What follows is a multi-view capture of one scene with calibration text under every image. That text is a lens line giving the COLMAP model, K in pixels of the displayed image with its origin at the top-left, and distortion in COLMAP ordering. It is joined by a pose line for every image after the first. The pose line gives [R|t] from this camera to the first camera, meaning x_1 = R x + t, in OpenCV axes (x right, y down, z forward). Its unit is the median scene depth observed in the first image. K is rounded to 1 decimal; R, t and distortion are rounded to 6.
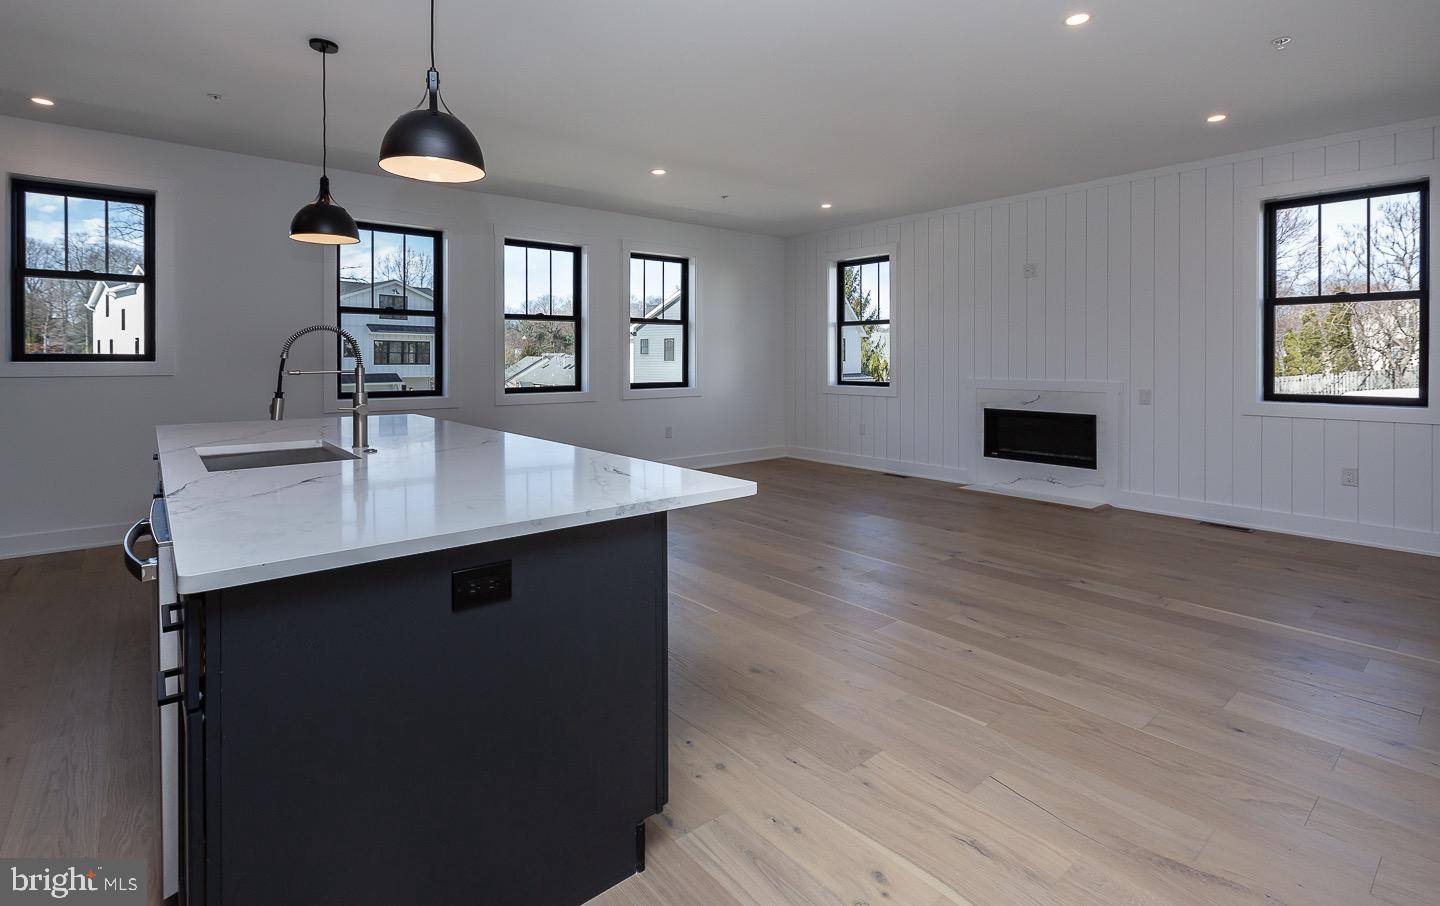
lens RADIAL K [[694.5, 0, 716.2], [0, 694.5, 365.9], [0, 0, 1]] dist [-0.003250, -0.000456]
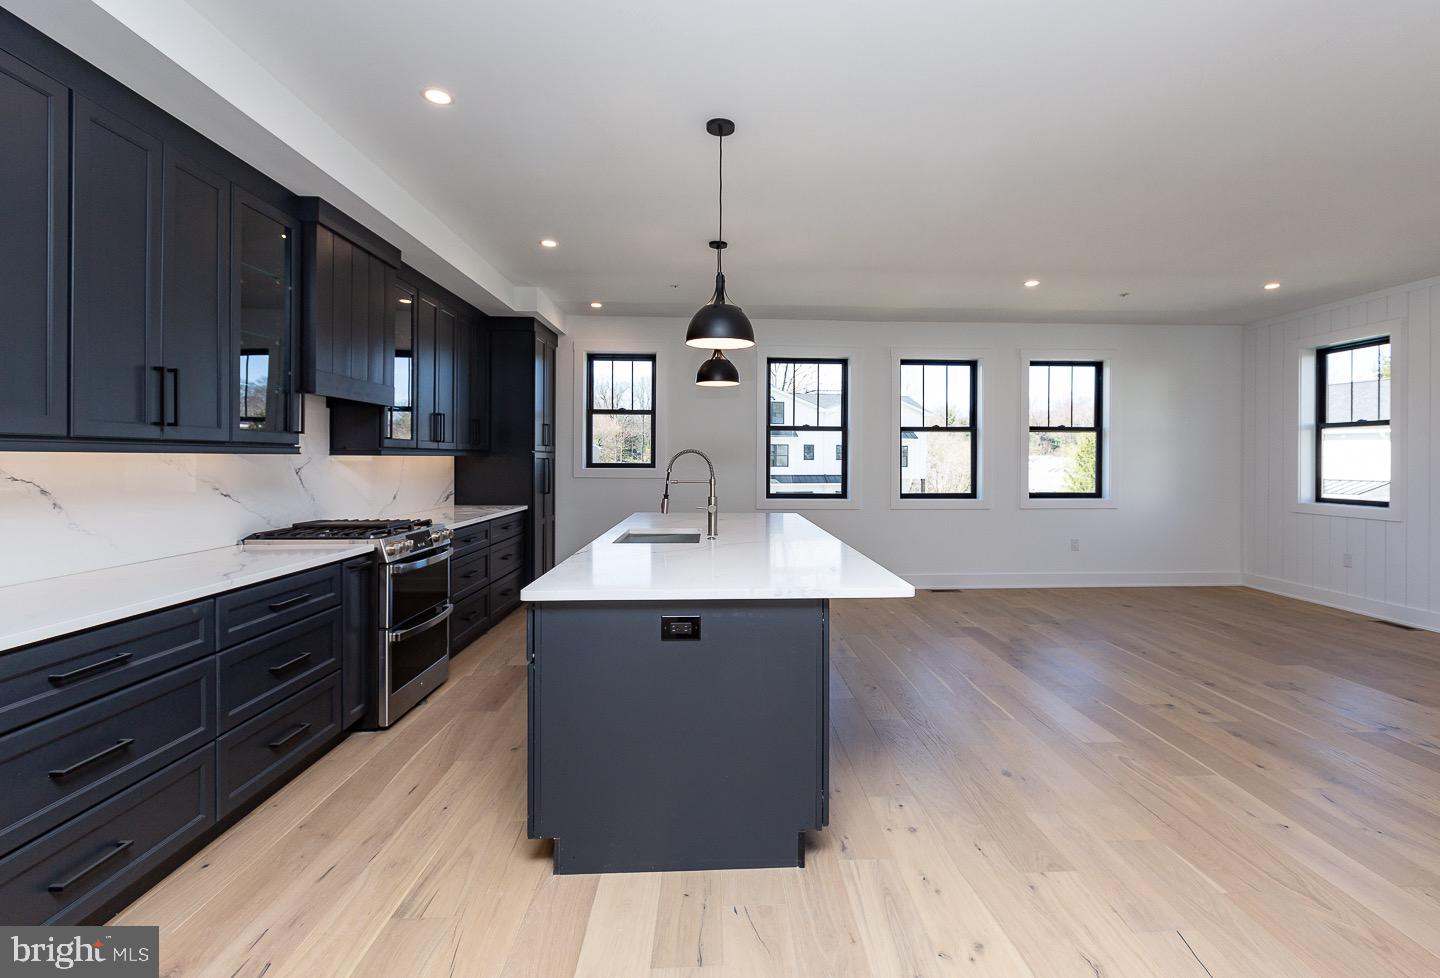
lens RADIAL K [[682.8, 0, 740.1], [0, 682.8, 464.4], [0, 0, 1]] dist [-0.004365, -0.000947]
pose [[0.797263, 0.007180, -0.603589, 0.165267], [-0.010304, 0.999945, -0.001714, -0.011560], [0.603544, 0.007586, 0.797294, -0.033812]]
